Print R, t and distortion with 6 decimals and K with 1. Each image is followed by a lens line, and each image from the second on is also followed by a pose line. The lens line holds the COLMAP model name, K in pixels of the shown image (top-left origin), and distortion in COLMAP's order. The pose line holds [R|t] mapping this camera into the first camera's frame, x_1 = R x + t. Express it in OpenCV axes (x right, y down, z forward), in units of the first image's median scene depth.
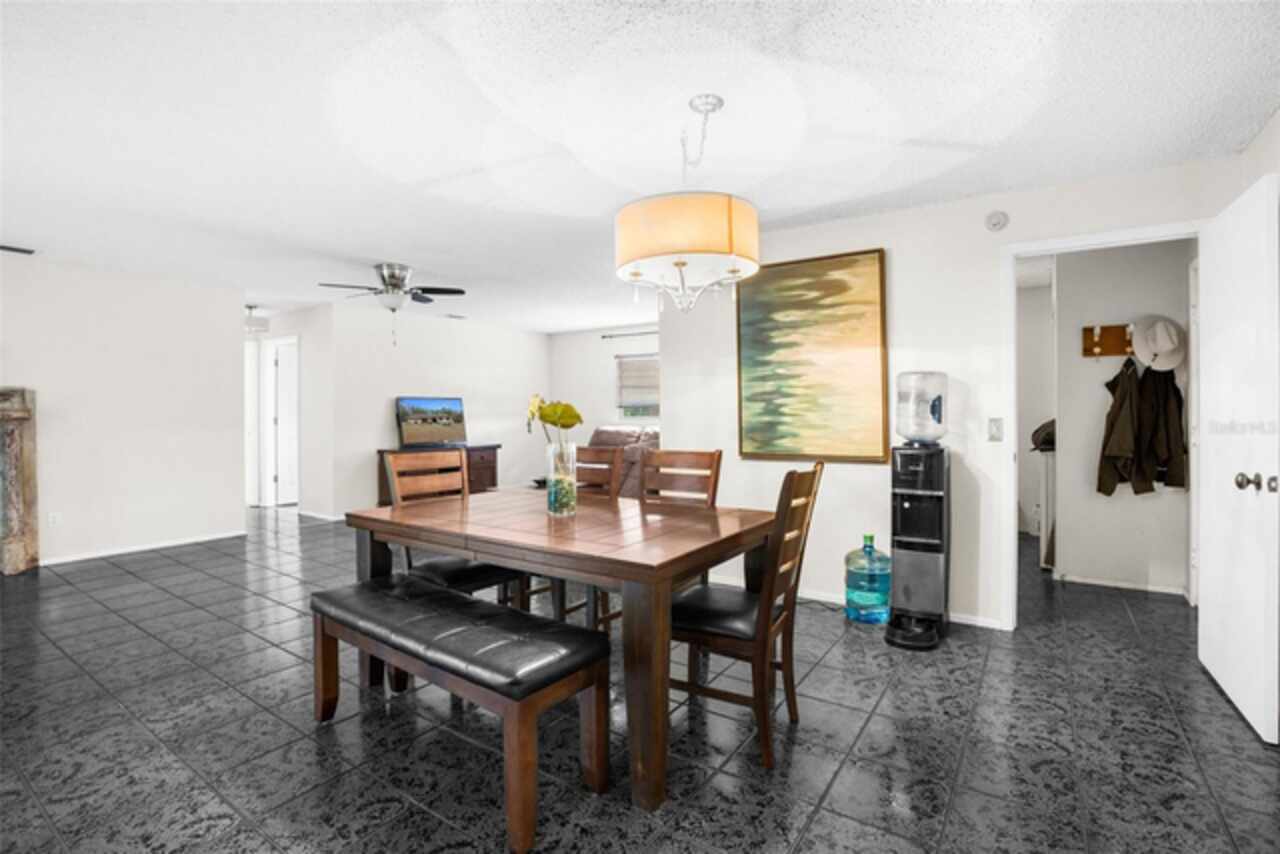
lens RADIAL K [[588.7, 0, 641.0], [0, 588.7, 414.3], [0, 0, 1]] dist [-0.020704, -0.000440]
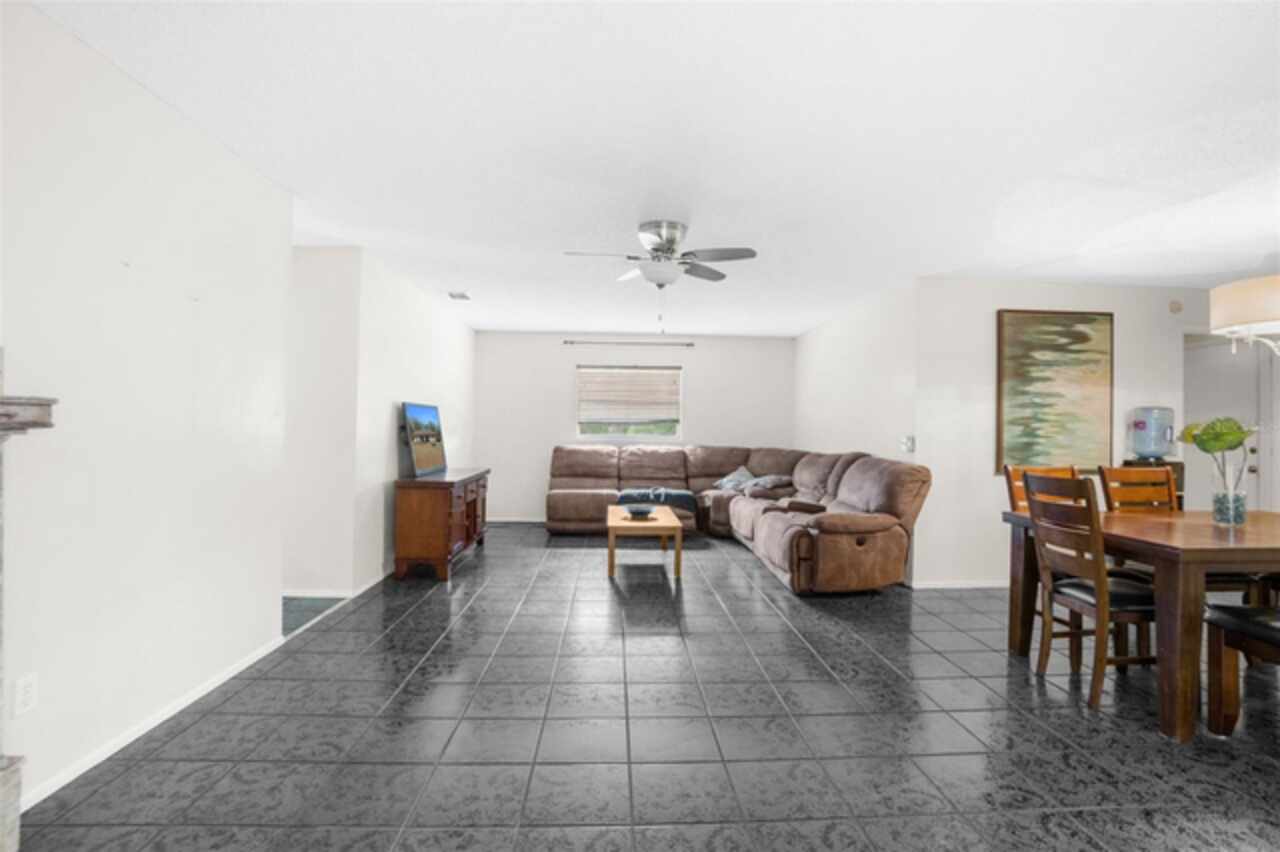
lens RADIAL K [[588.7, 0, 640.3], [0, 588.7, 433.4], [0, 0, 1]] dist [-0.020704, -0.000440]
pose [[0.794704, 0.015158, 0.606808, -1.117419], [-0.015255, 0.999871, -0.004999, 0.012269], [-0.606805, -0.005284, 0.794833, 0.539355]]
